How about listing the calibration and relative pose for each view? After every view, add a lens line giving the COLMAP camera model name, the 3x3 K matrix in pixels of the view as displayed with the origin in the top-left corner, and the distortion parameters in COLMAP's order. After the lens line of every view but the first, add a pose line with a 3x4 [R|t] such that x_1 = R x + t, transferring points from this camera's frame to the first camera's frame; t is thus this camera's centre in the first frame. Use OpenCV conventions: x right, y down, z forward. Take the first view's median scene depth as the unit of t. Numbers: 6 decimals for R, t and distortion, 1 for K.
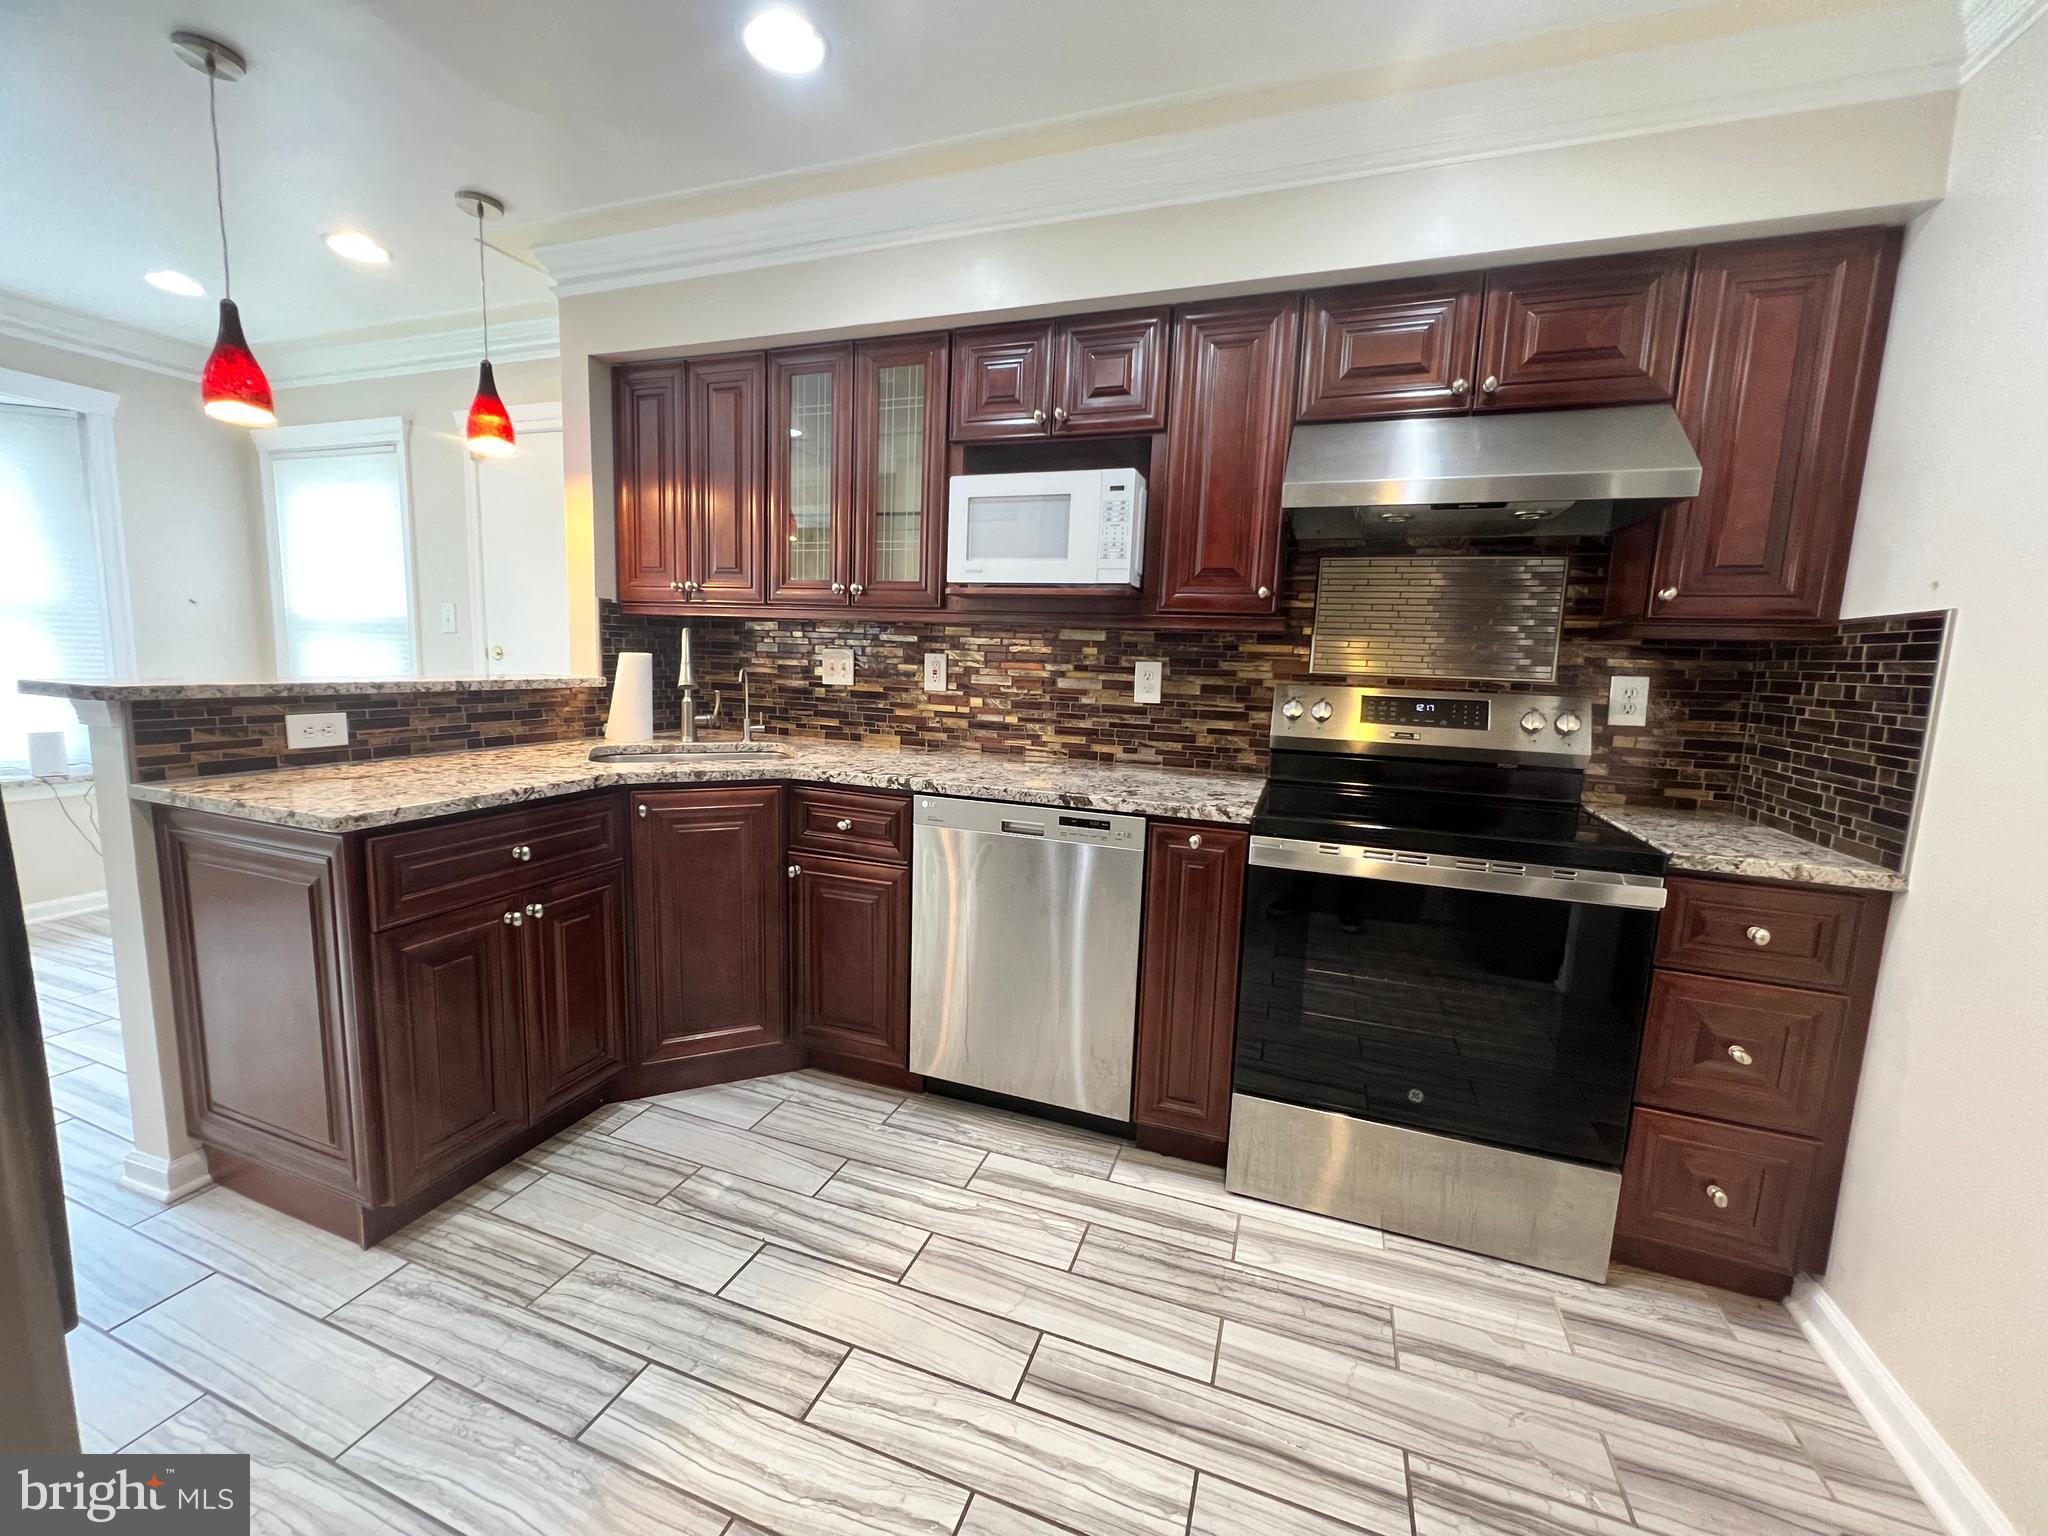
lens RADIAL K [[825.5, 0, 1013.7], [0, 825.5, 762.5], [0, 0, 1]] dist [-0.002108, 0.001740]
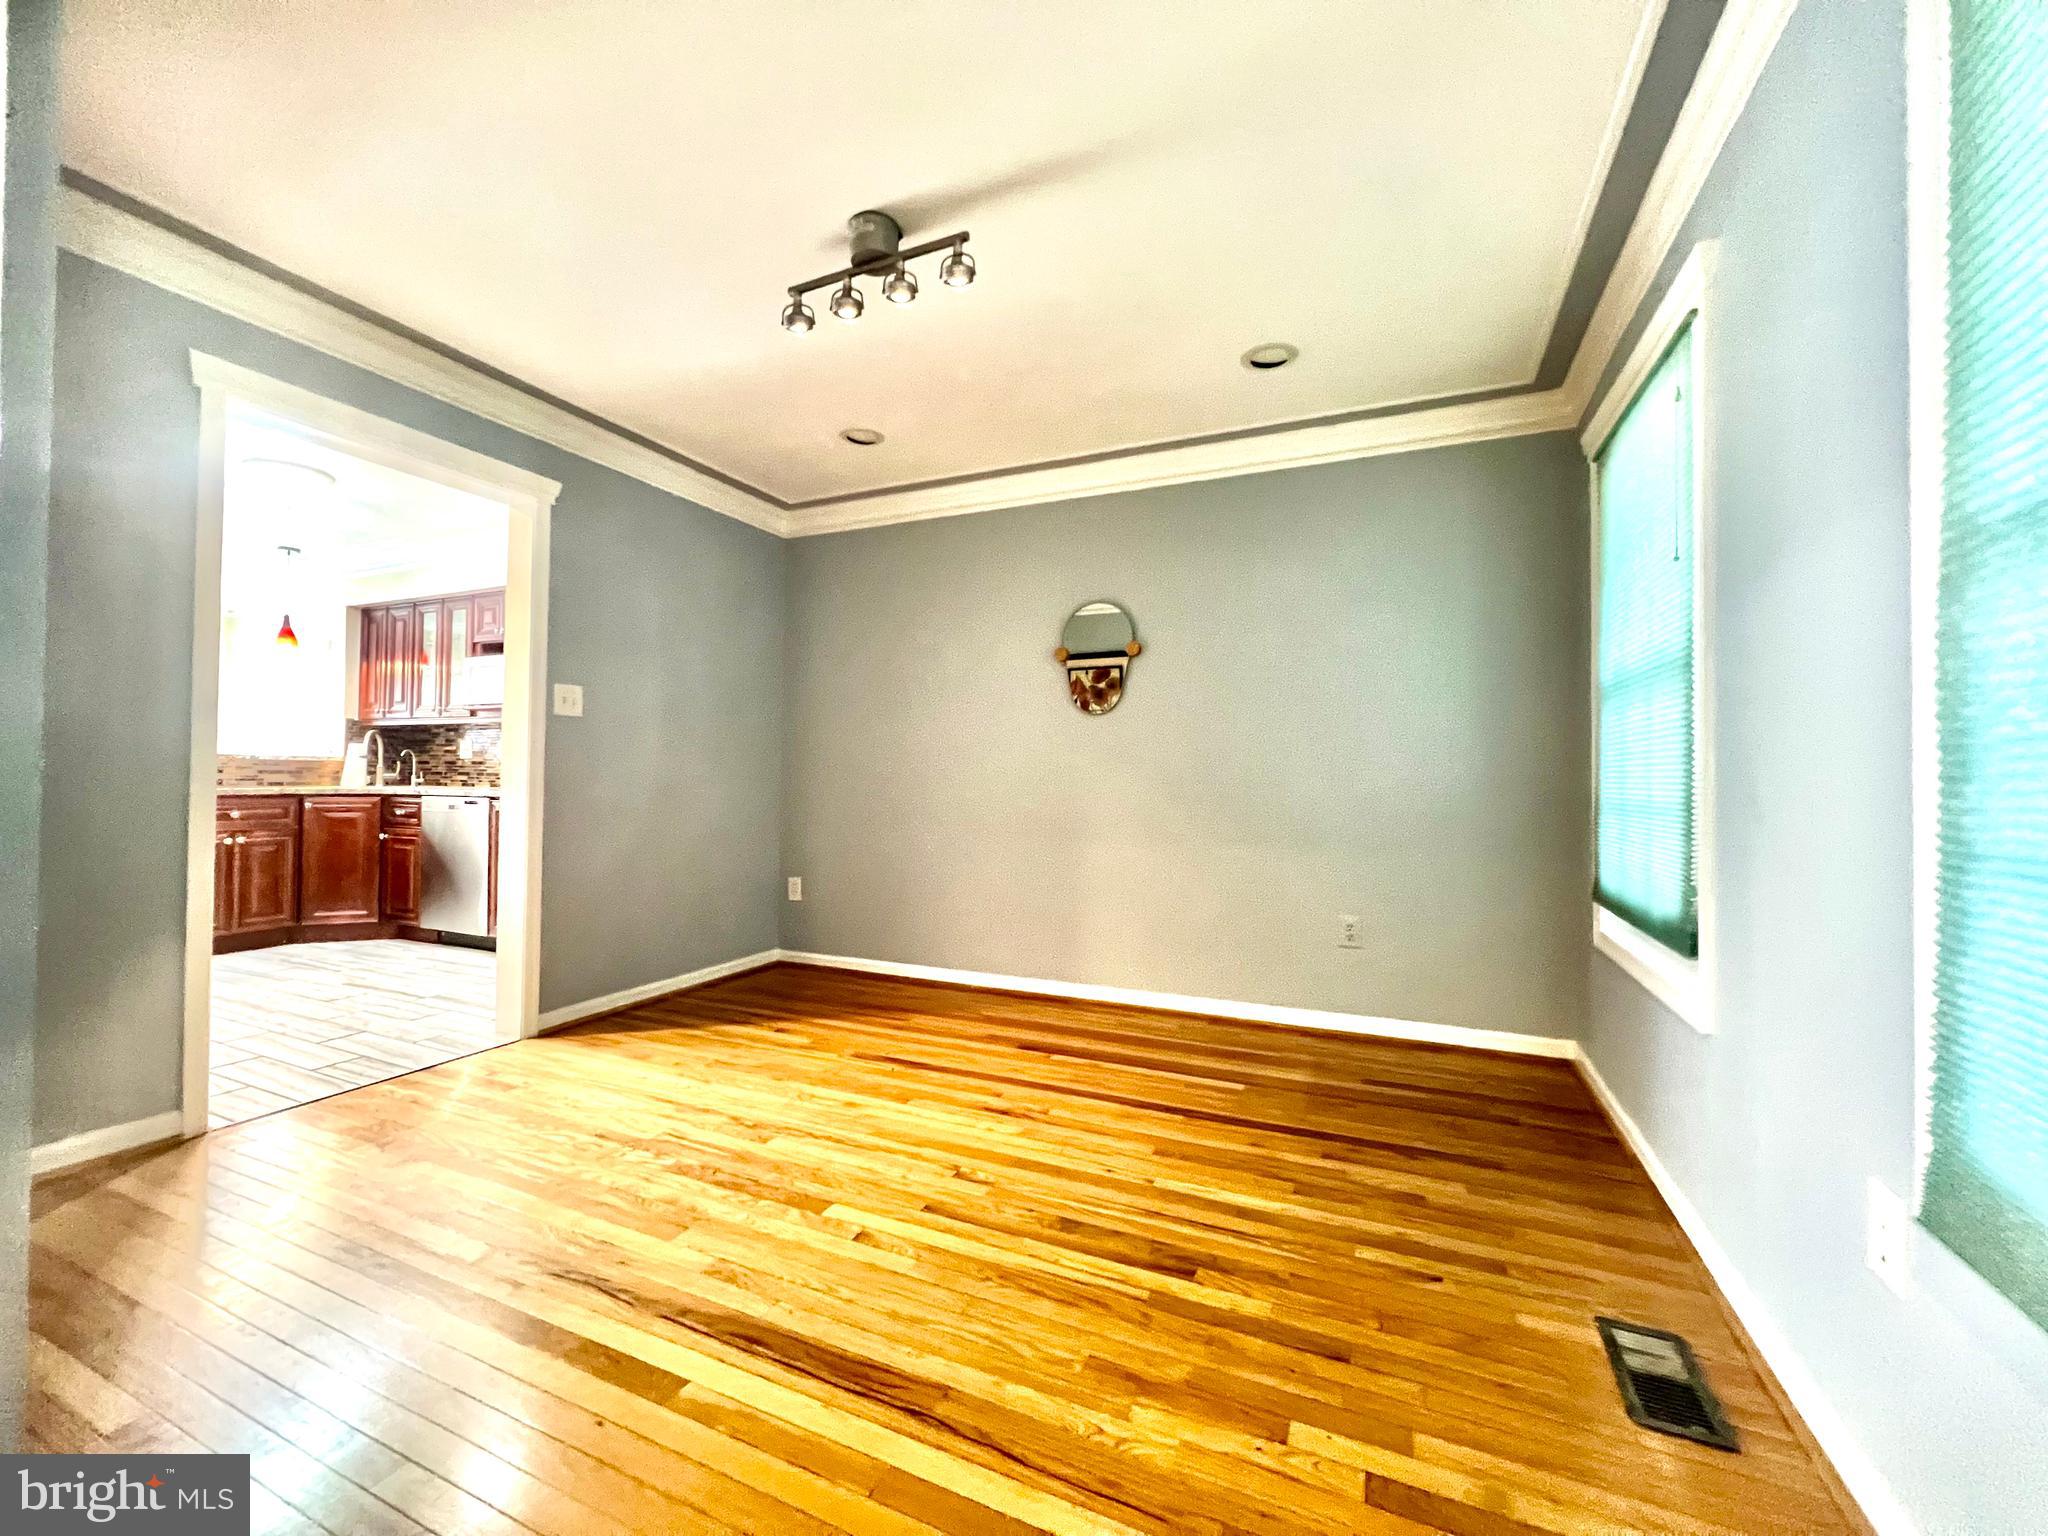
lens RADIAL K [[825.5, 0, 1011.9], [0, 825.5, 769.6], [0, 0, 1]] dist [-0.002108, 0.001740]
pose [[0.996343, -0.026097, -0.081363, 1.672496], [0.014202, 0.989550, -0.143486, 0.313015], [0.084258, 0.141806, 0.986302, -1.099903]]
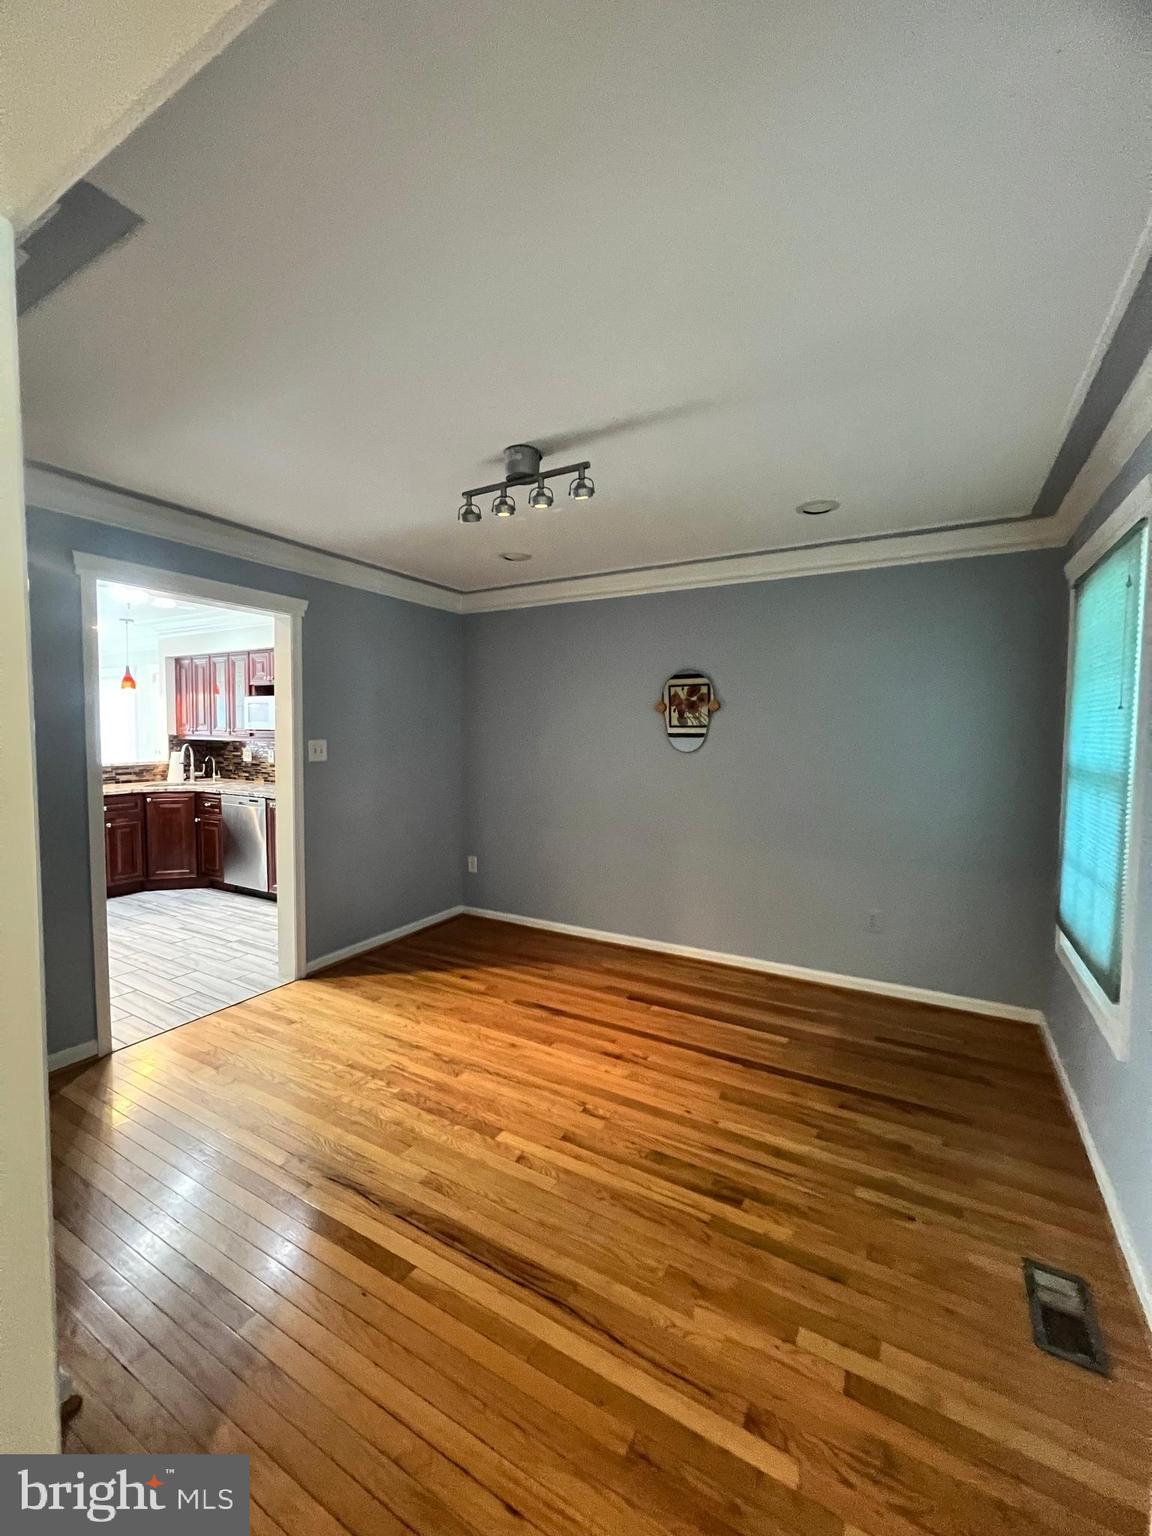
lens RADIAL K [[615.3, 0, 573.8], [0, 615.3, 768.2], [0, 0, 1]] dist [-0.000453, 0.000053]
pose [[0.984953, -0.019800, -0.171685, 1.695247], [0.006733, 0.997058, -0.076360, 0.131445], [0.172692, 0.074055, 0.982188, -1.184683]]
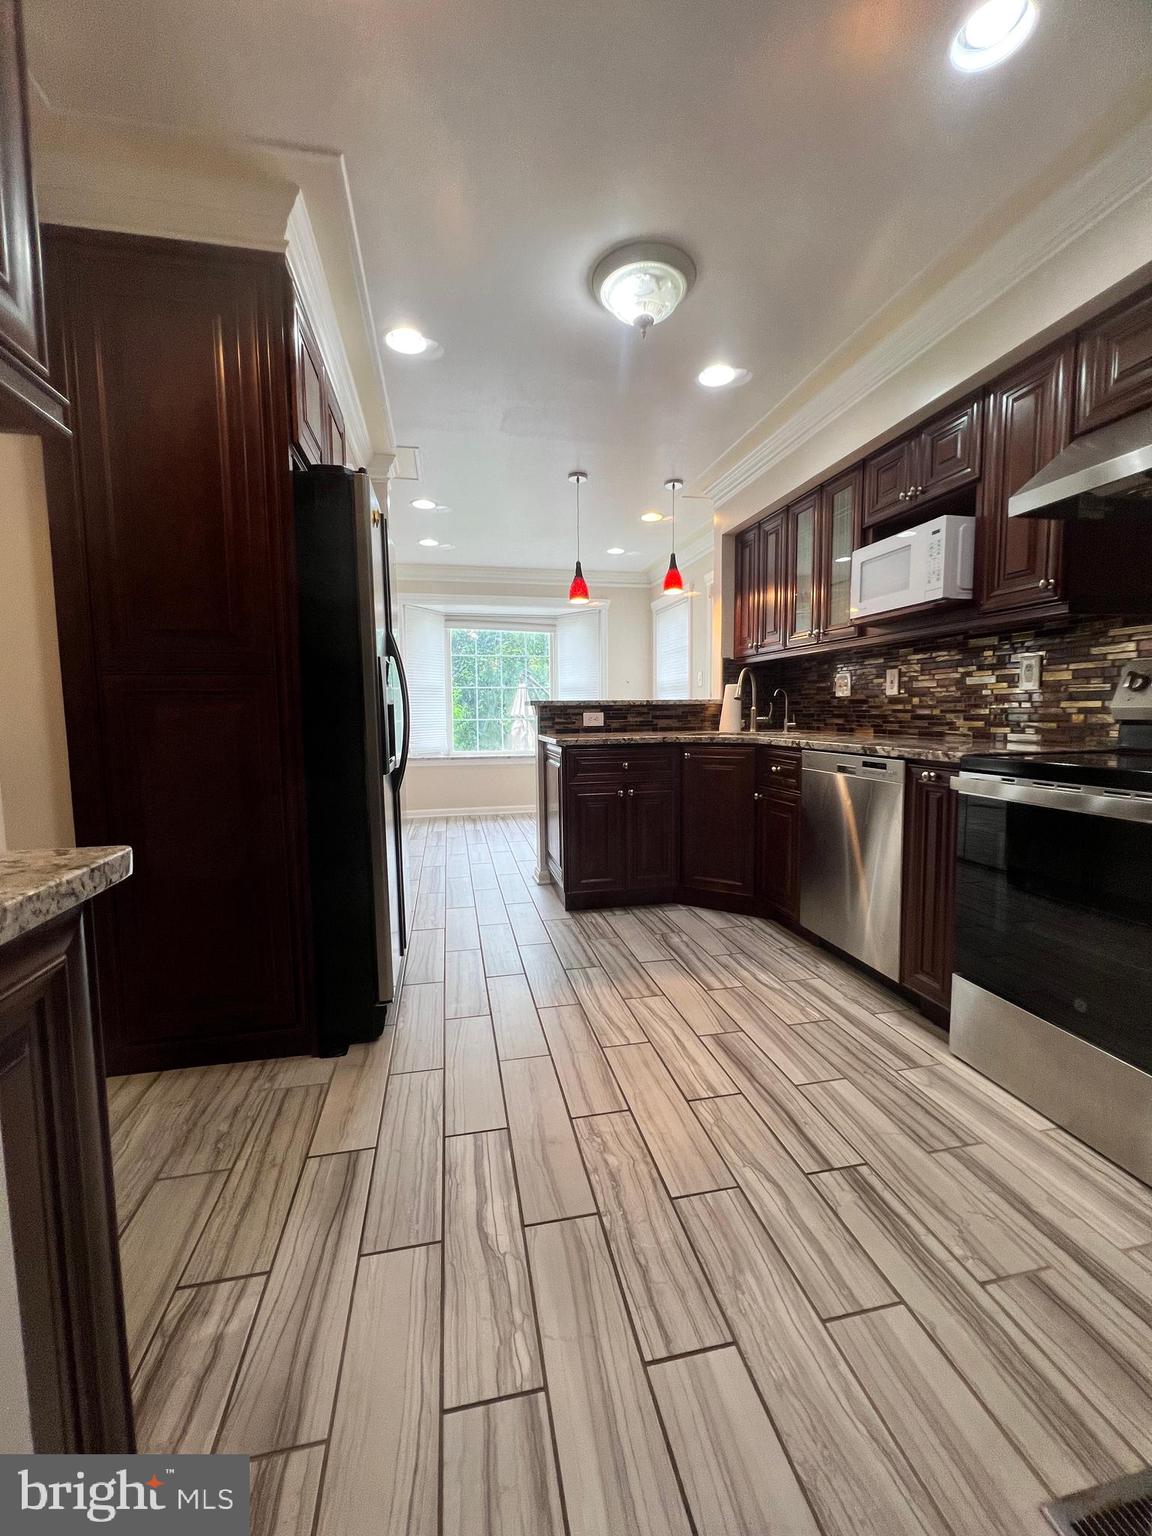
lens RADIAL K [[619.2, 0, 574.0], [0, 619.2, 759.5], [0, 0, 1]] dist [-0.002108, 0.001740]
pose [[0.528249, 0.024332, -0.848741, 0.689811], [-0.080352, 0.996536, -0.021441, 0.120759], [0.845279, 0.079525, 0.528374, -0.038461]]
